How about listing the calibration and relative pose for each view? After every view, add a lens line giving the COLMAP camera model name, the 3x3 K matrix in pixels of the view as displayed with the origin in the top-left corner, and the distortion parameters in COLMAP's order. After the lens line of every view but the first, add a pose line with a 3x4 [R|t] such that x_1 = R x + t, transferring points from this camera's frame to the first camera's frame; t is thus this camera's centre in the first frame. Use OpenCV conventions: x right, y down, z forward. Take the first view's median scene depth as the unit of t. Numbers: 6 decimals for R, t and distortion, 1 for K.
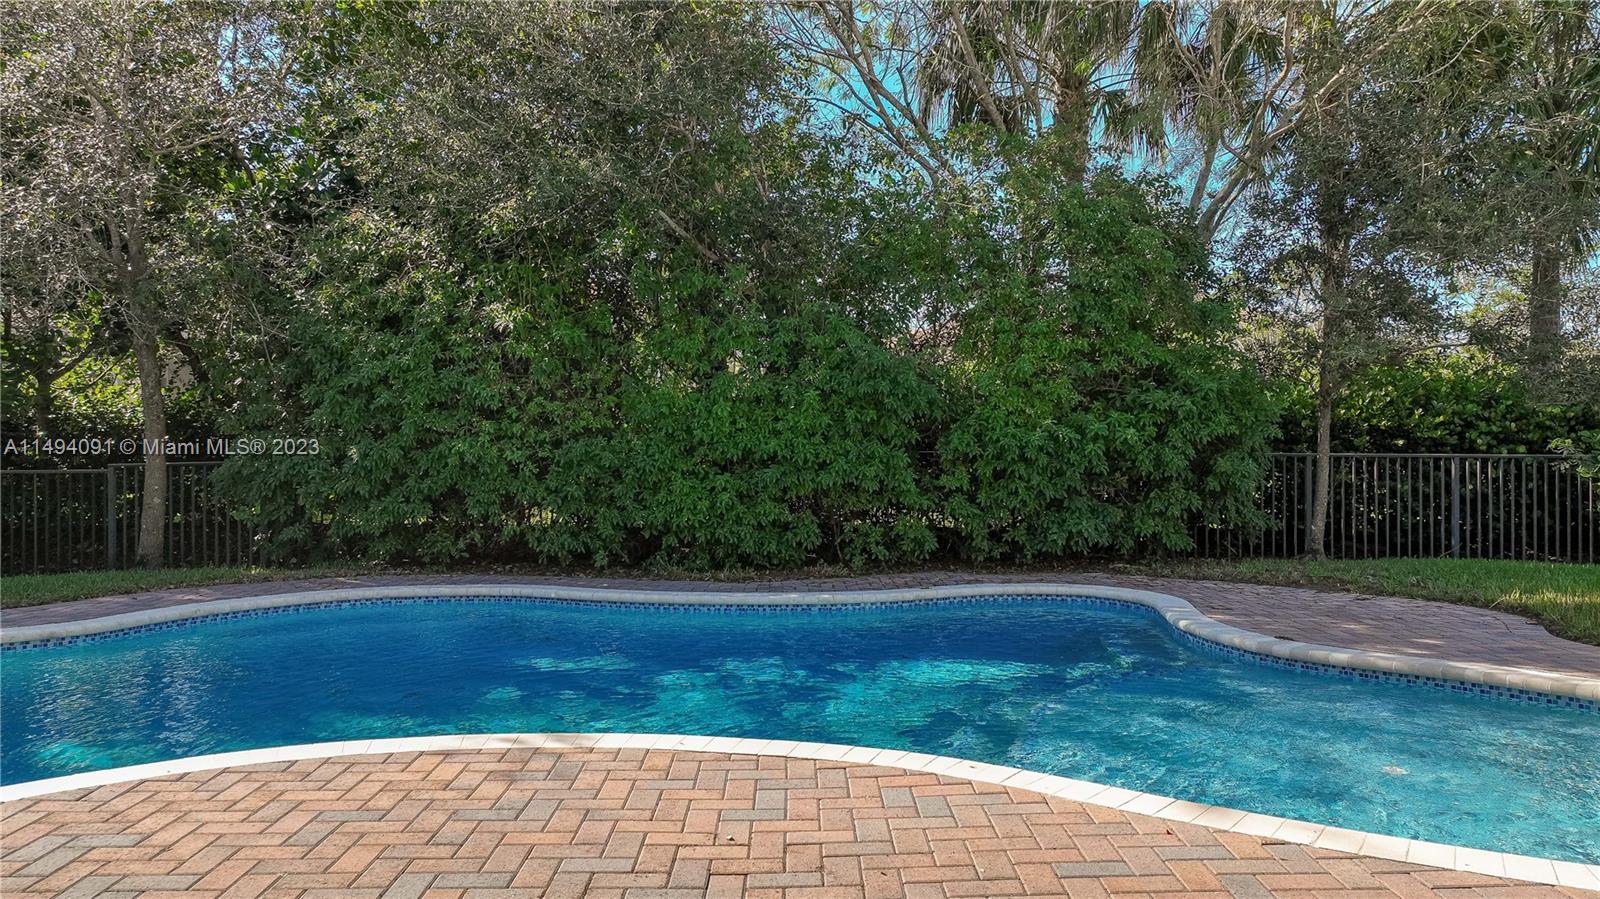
lens RADIAL K [[1168.7, 0, 810.6], [0, 1168.7, 447.4], [0, 0, 1]] dist [-0.007665, 0.001105]
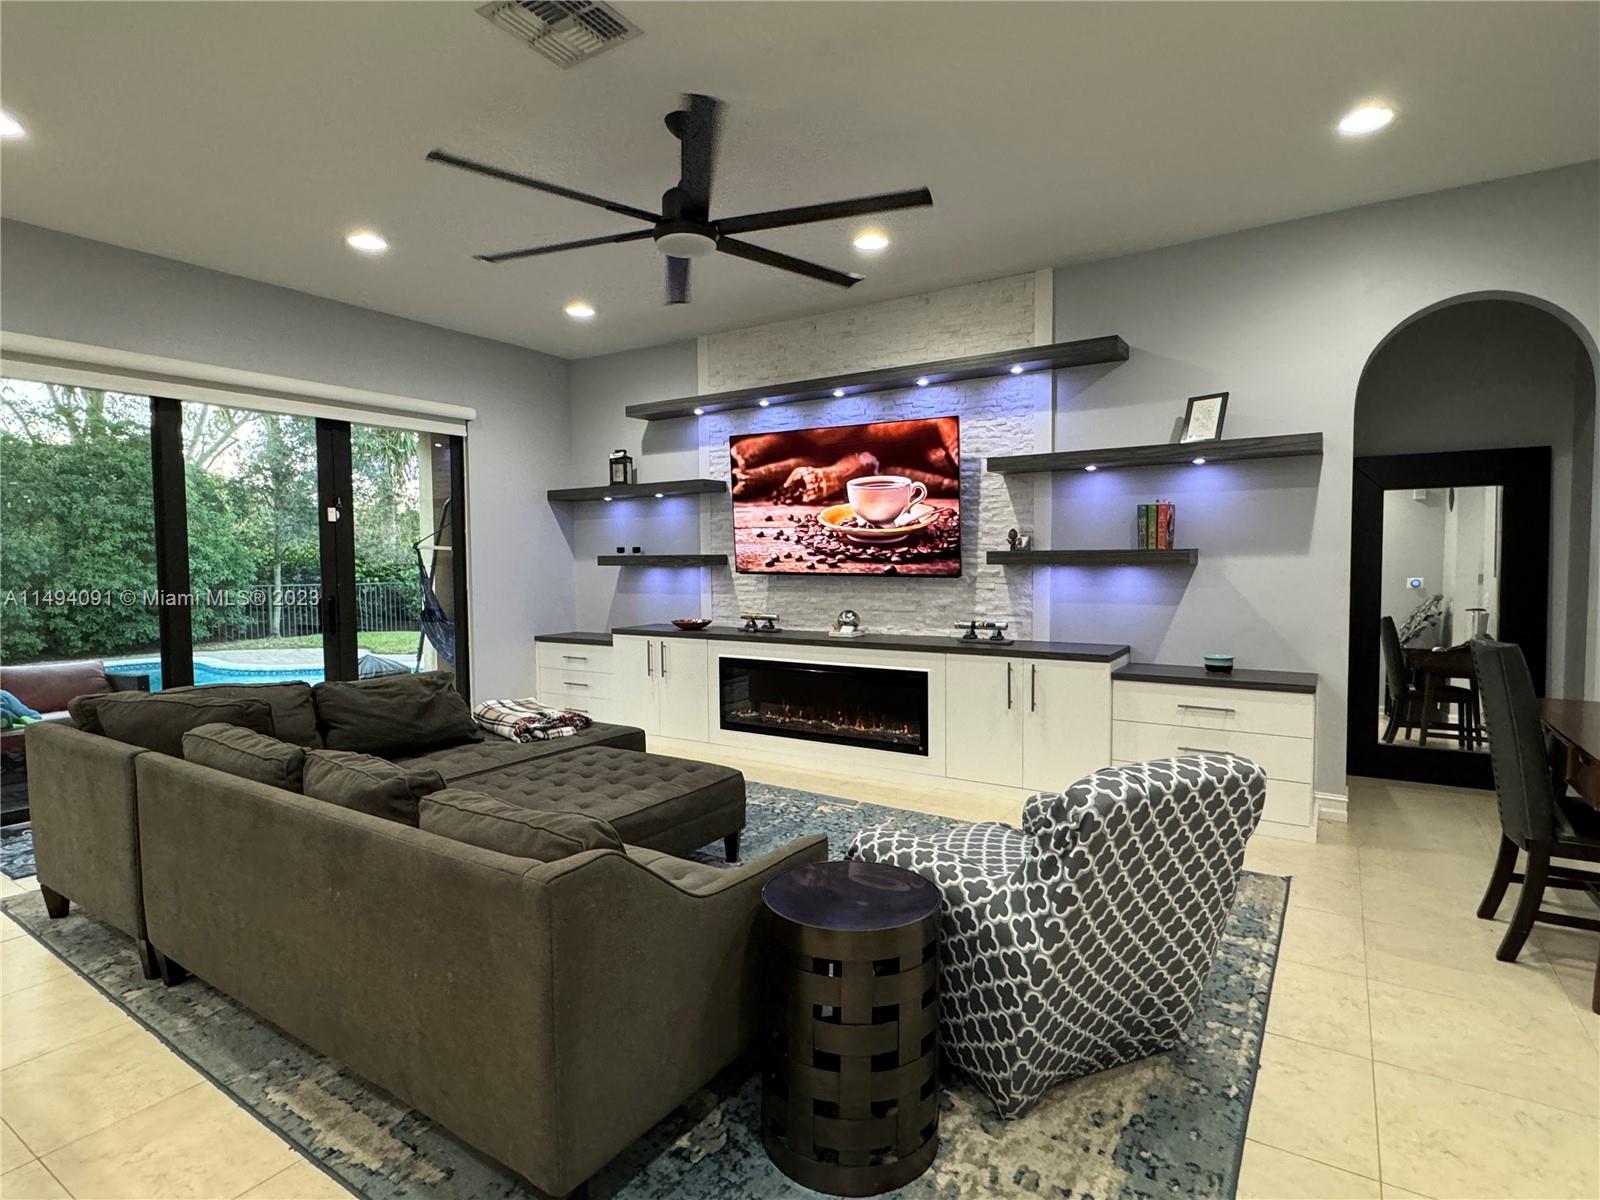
lens RADIAL K [[836.3, 0, 798.0], [0, 836.3, 601.9], [0, 0, 1]] dist [0.000228, -0.000011]
pose [[0.560787, -0.048067, 0.826563, -0.286406], [0.010737, 0.998652, 0.050790, -0.033786], [-0.827890, -0.019607, 0.560547, -0.627388]]
